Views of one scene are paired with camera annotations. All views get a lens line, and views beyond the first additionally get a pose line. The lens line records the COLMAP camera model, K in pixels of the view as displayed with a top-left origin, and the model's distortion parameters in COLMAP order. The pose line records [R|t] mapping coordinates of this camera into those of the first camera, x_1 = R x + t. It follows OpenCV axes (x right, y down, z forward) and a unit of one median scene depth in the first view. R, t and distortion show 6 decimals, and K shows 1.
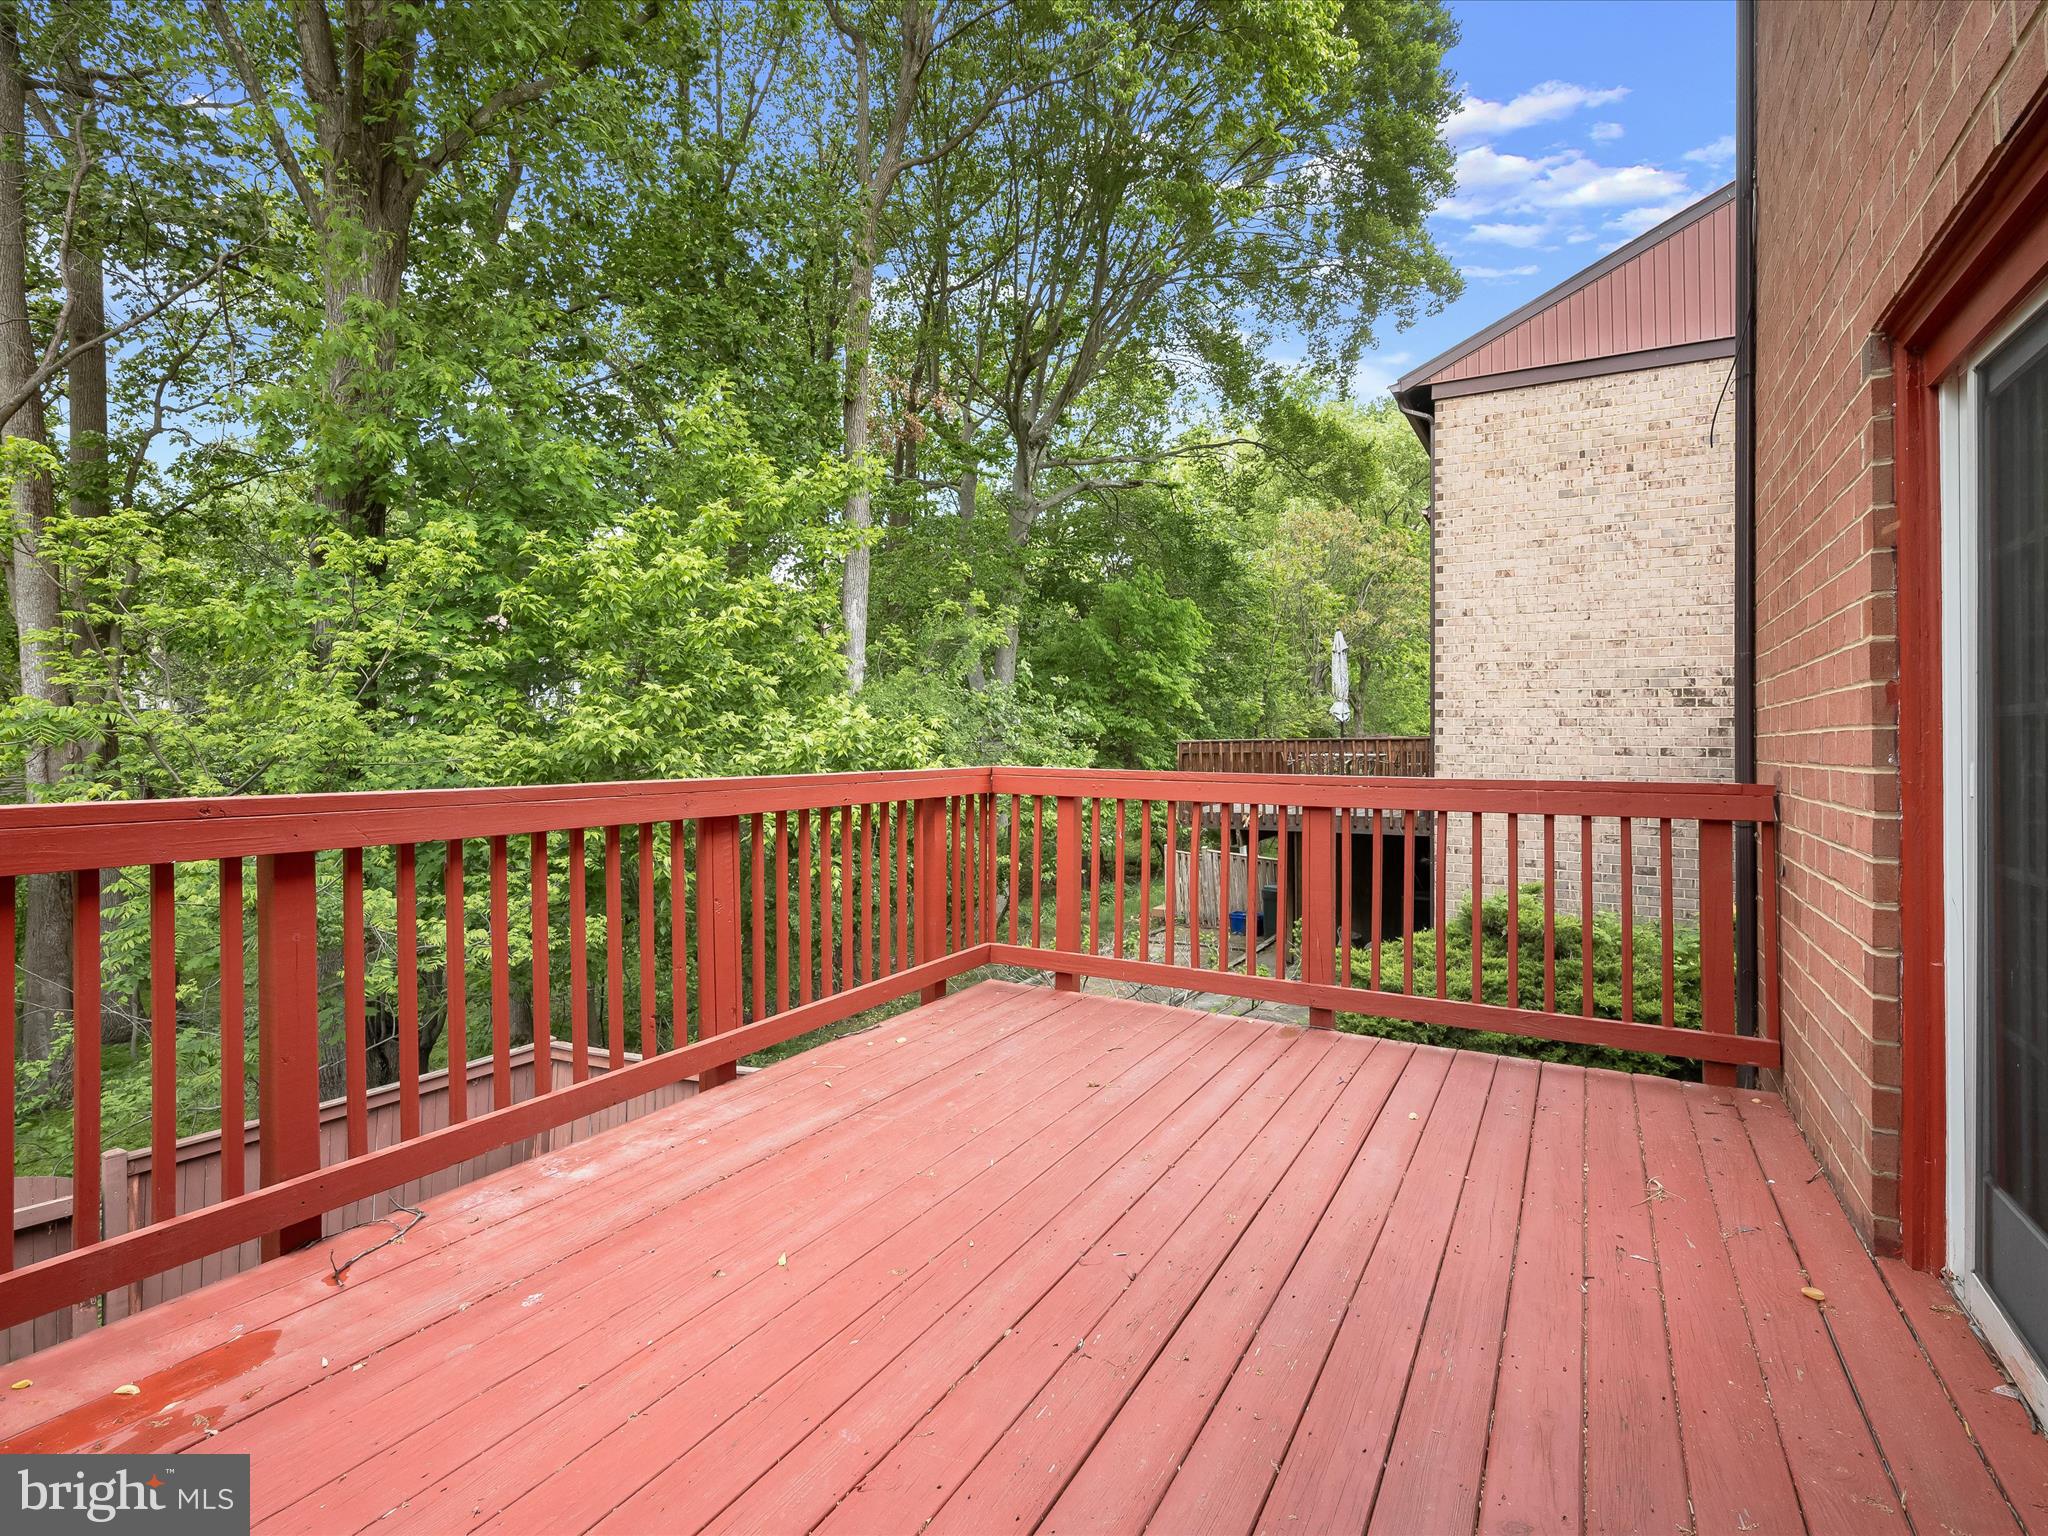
lens RADIAL K [[981.3, 0, 1000.5], [0, 981.3, 737.8], [0, 0, 1]] dist [-0.004948, 0.000049]
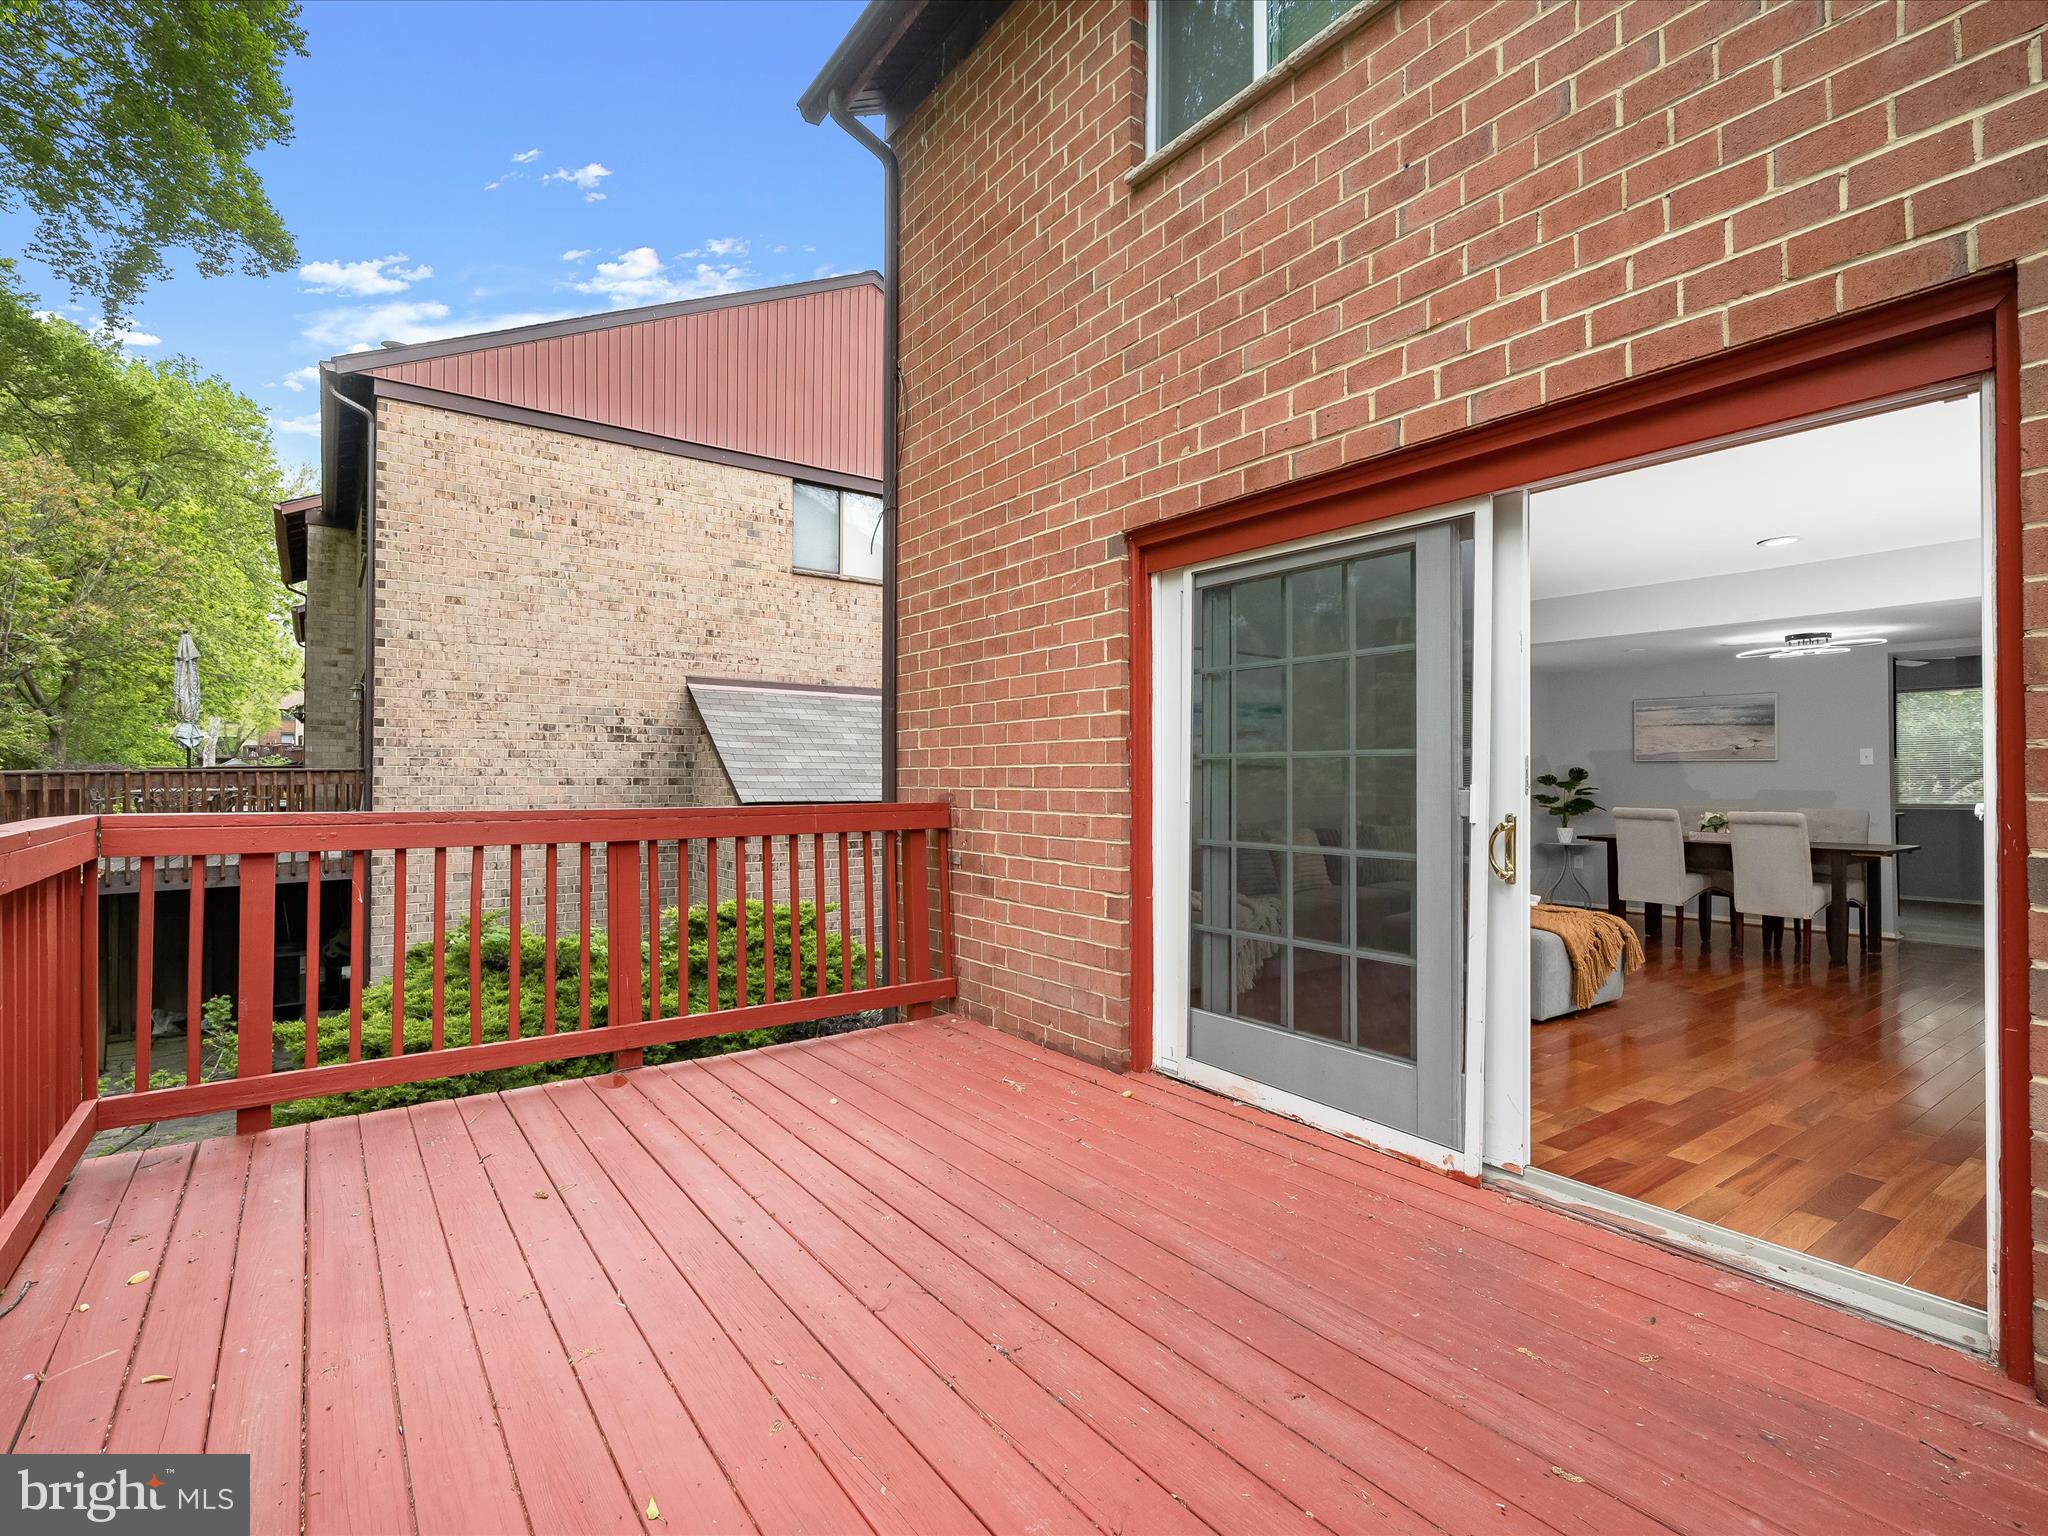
lens RADIAL K [[981.3, 0, 1024.5], [0, 981.3, 761.2], [0, 0, 1]] dist [-0.004948, 0.000049]
pose [[0.396717, 0.009186, 0.917895, -0.161538], [-0.001563, 0.999955, -0.009332, 0.000507], [-0.917940, 0.002268, 0.396714, 0.102525]]
